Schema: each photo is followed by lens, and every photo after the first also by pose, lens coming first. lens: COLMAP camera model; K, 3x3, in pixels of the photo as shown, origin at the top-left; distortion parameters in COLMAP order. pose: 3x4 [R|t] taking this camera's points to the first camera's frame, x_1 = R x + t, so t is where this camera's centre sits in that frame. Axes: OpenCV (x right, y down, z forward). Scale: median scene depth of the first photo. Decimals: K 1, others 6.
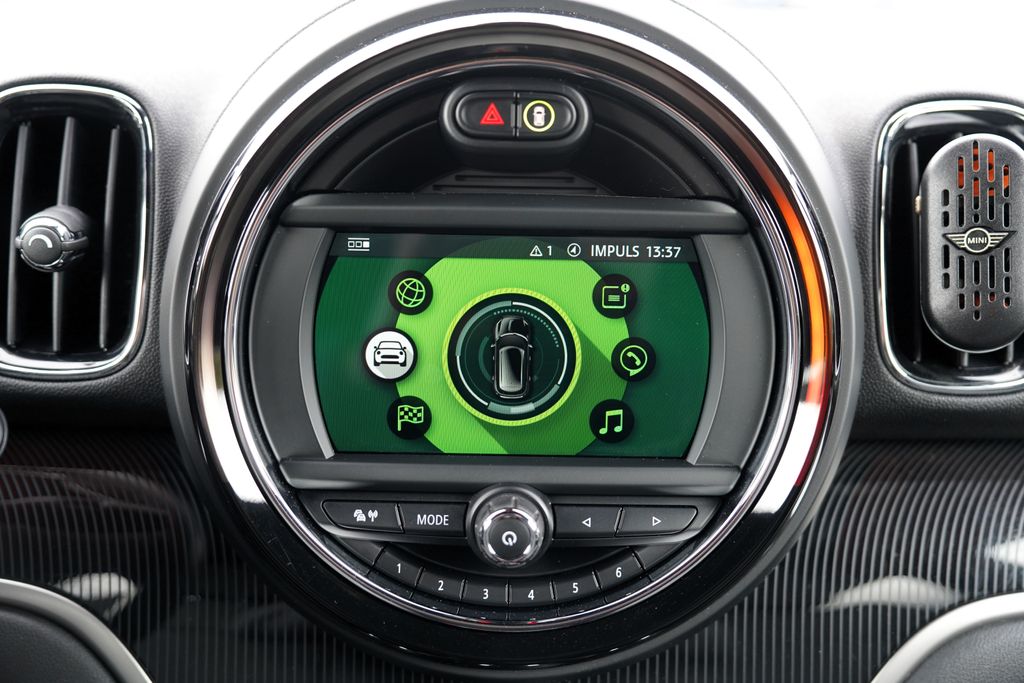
lens RADIAL K [[1083.6, 0, 516.0], [0, 1083.6, 348.2], [0, 0, 1]] dist [0.026188, 0.011672]
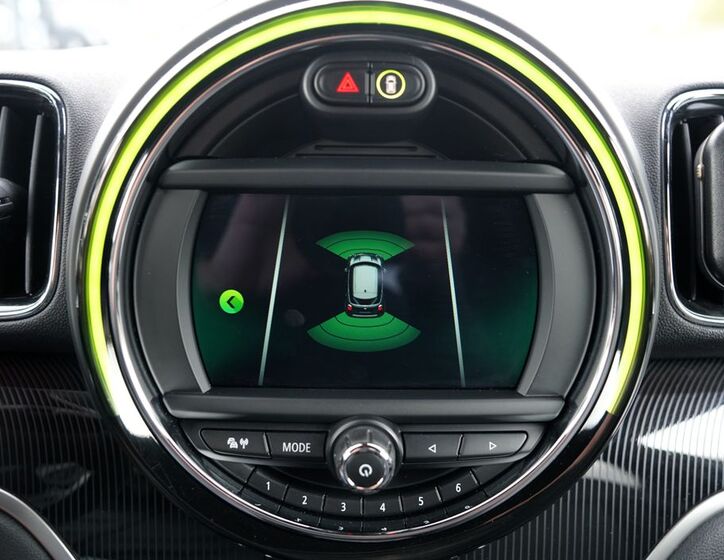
lens RADIAL K [[571.8, 0, 351.0], [0, 571.8, 276.9], [0, 0, 1]] dist [-0.066771, 0.003053]
pose [[0.999982, -0.005814, 0.001328, -0.019289], [0.005793, 0.999864, 0.015463, -0.028160], [-0.001417, -0.015455, 0.999880, 0.401532]]
